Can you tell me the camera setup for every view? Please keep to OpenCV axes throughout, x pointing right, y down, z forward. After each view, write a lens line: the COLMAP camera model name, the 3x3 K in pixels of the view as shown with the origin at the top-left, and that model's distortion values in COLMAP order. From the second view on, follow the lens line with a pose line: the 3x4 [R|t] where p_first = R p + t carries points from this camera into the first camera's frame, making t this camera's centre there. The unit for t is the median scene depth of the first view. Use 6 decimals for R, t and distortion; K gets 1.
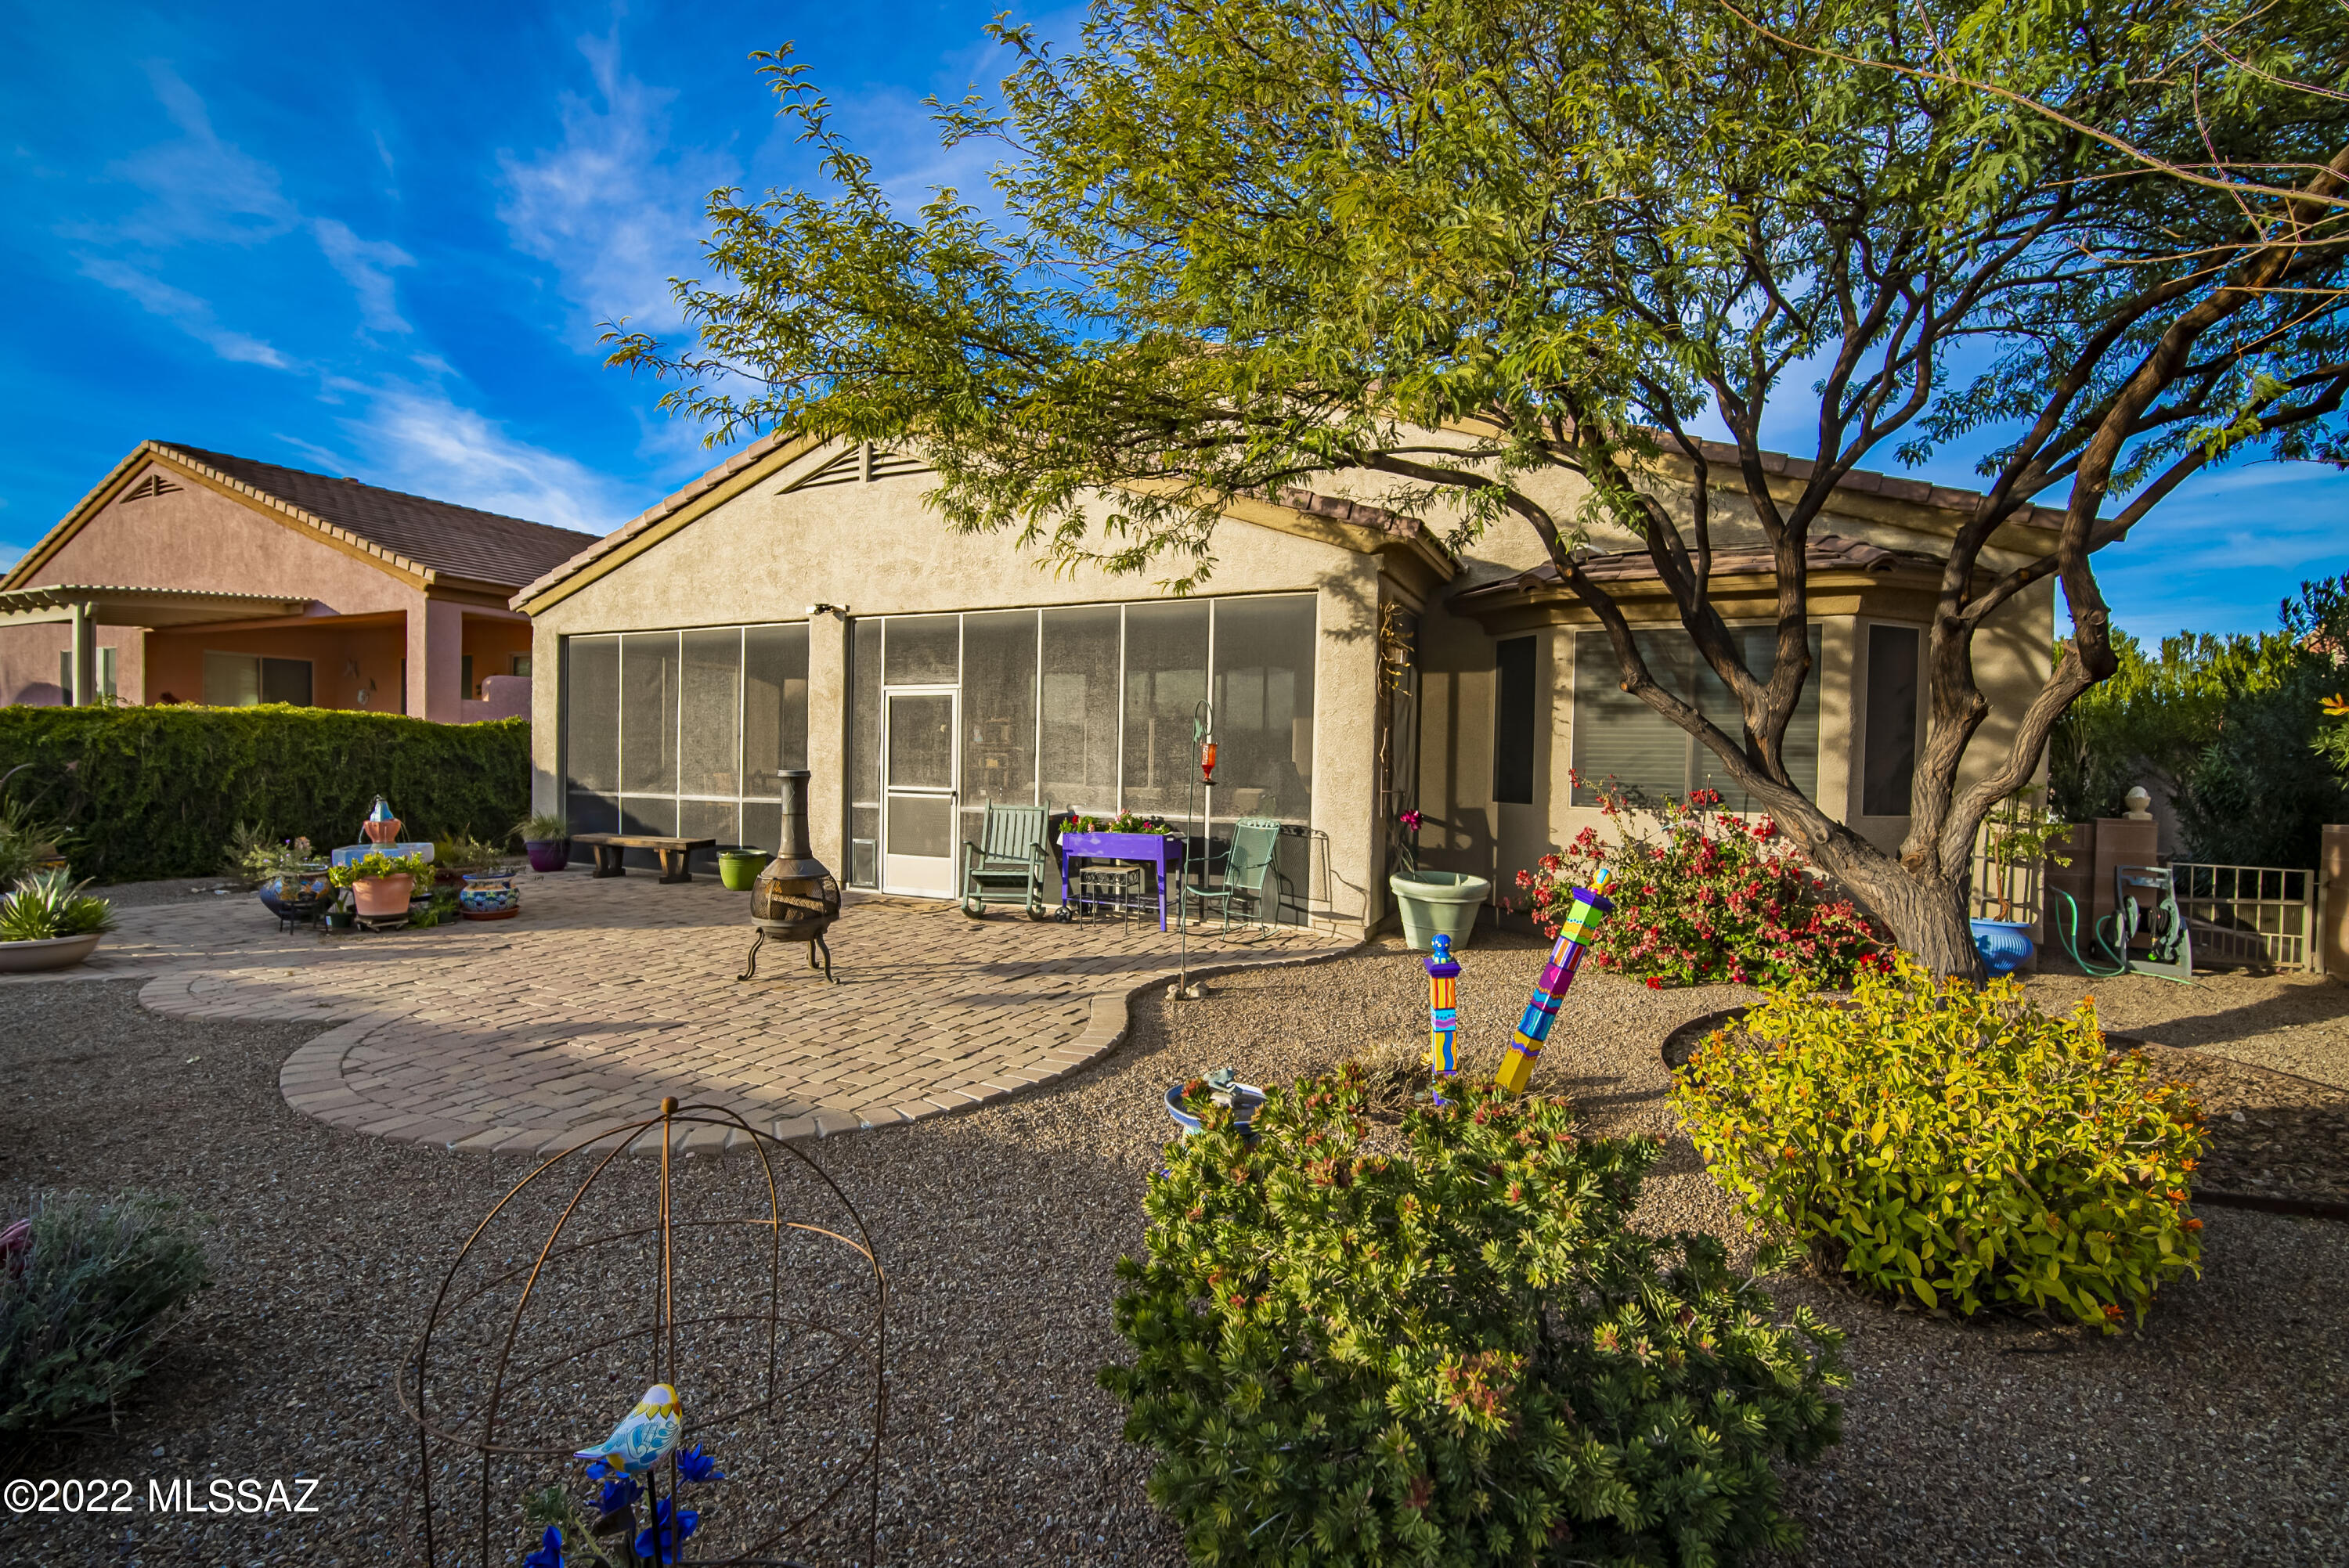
lens RADIAL K [[1033.7, 0, 1174.5], [0, 1033.7, 784.0], [0, 0, 1]] dist [-0.008907, 0.000244]
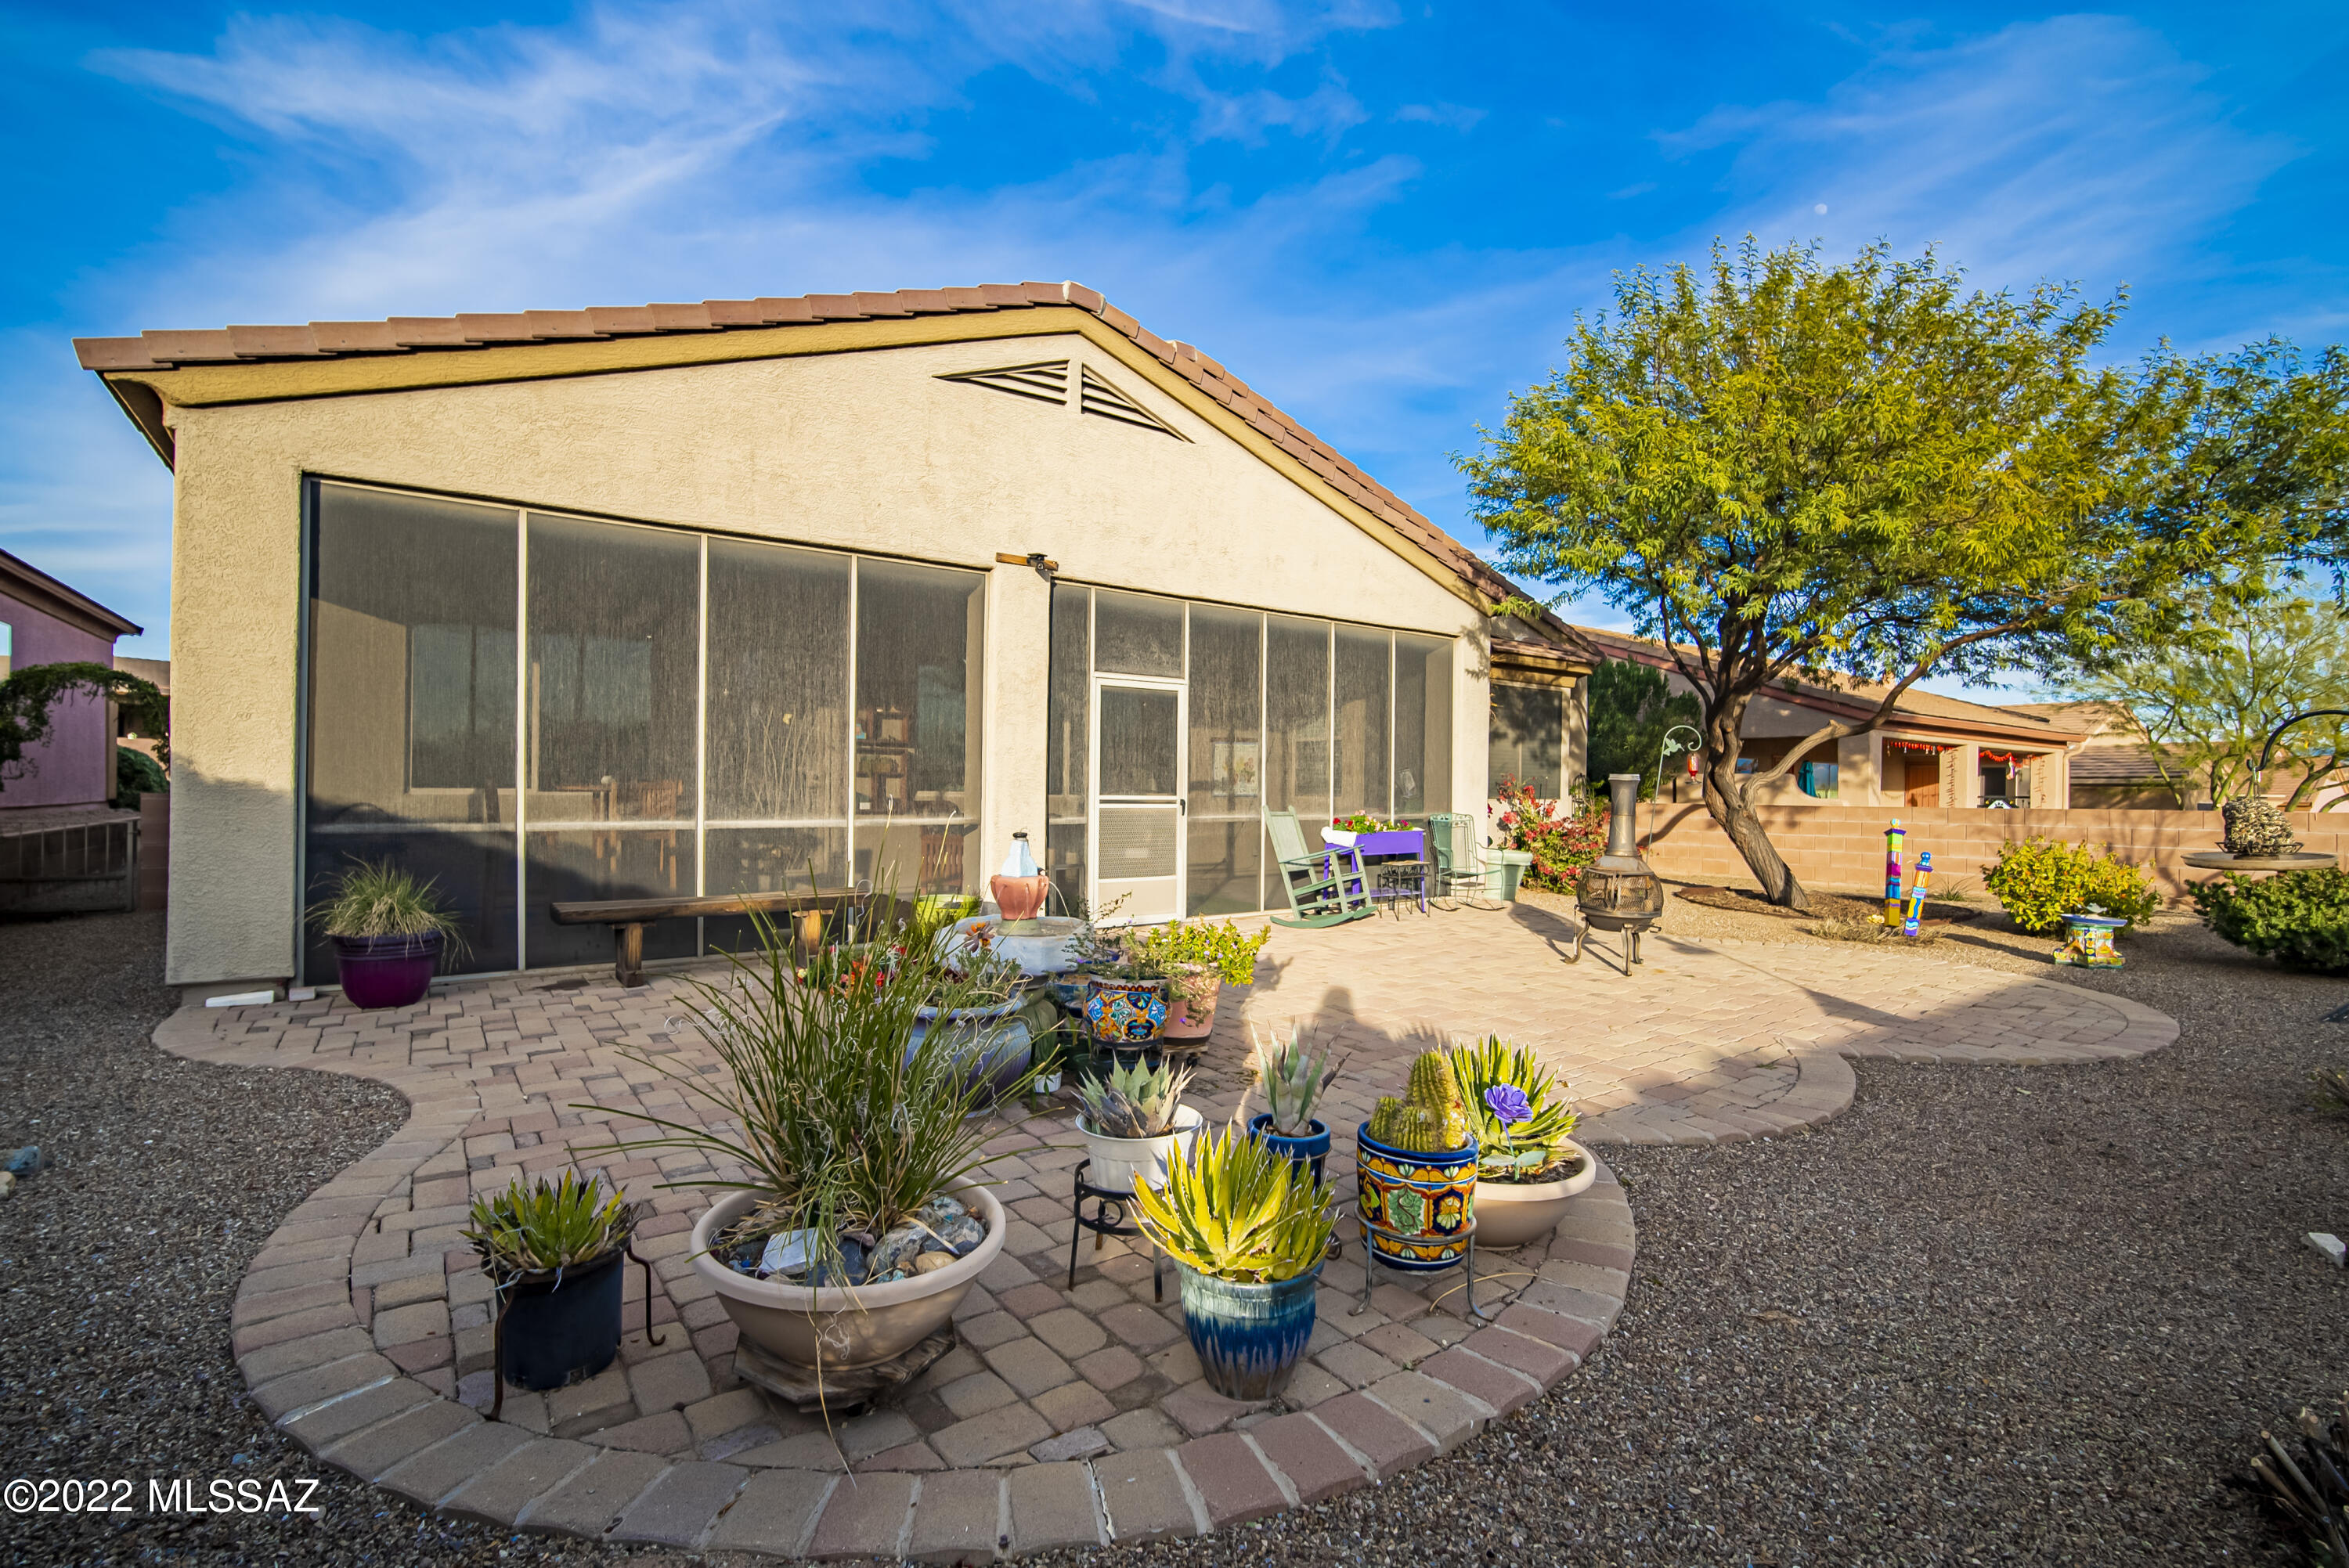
lens RADIAL K [[1033.7, 0, 1174.5], [0, 1033.7, 784.0], [0, 0, 1]] dist [-0.008907, 0.000244]
pose [[0.471362, -0.017917, 0.881758, -0.992926], [0.007480, 0.999839, 0.016318, -0.020666], [-0.881908, -0.001096, 0.471420, 0.575019]]
